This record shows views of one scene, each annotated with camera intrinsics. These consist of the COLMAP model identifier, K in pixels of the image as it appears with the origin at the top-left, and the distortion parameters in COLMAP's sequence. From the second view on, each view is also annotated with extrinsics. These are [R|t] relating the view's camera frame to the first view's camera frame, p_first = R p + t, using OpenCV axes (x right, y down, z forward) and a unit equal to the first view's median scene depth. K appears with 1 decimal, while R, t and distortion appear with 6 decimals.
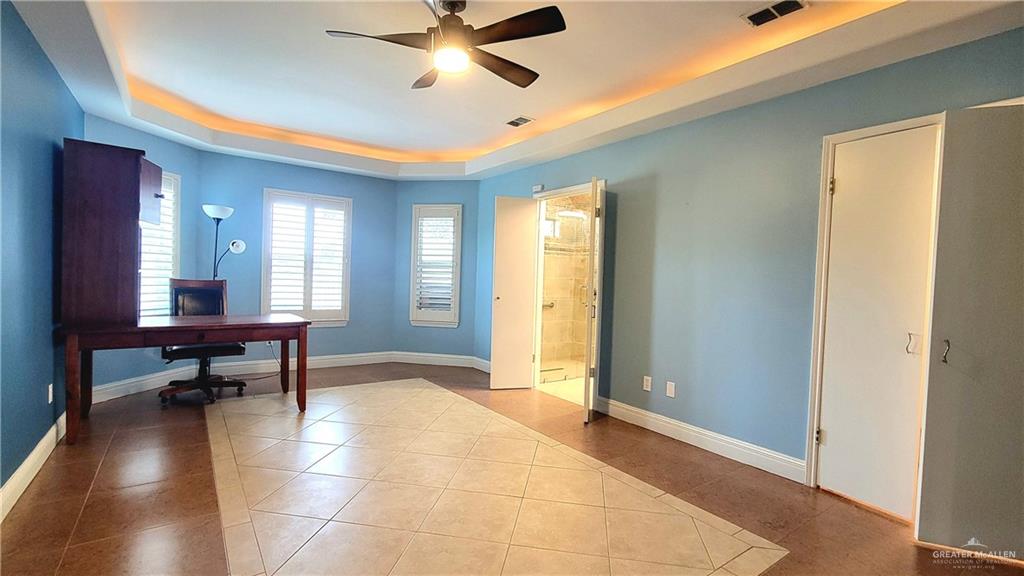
lens RADIAL K [[455.4, 0, 512.0], [0, 455.4, 288.0], [0, 0, 1]] dist [-0.000568, -0.000114]
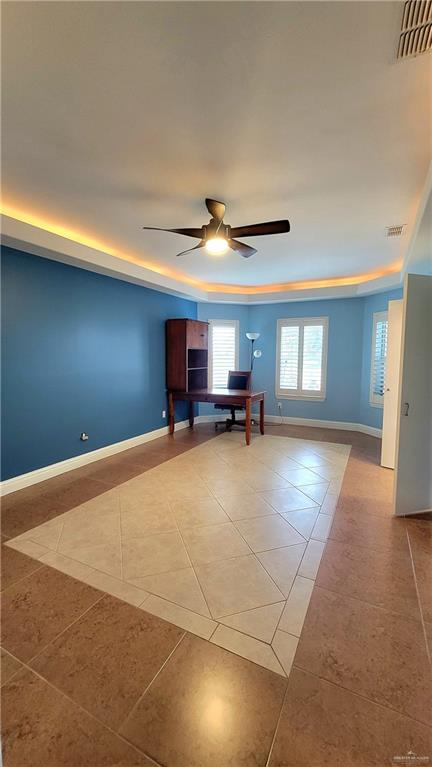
lens RADIAL K [[313.3, 0, 216.0], [0, 313.3, 383.5], [0, 0, 1]] dist [-0.000298, -0.000033]
pose [[0.456143, 0.038991, -0.889052, 0.467682], [-0.012365, 0.999221, 0.037479, -0.014565], [0.889821, -0.006103, 0.456270, 0.255904]]
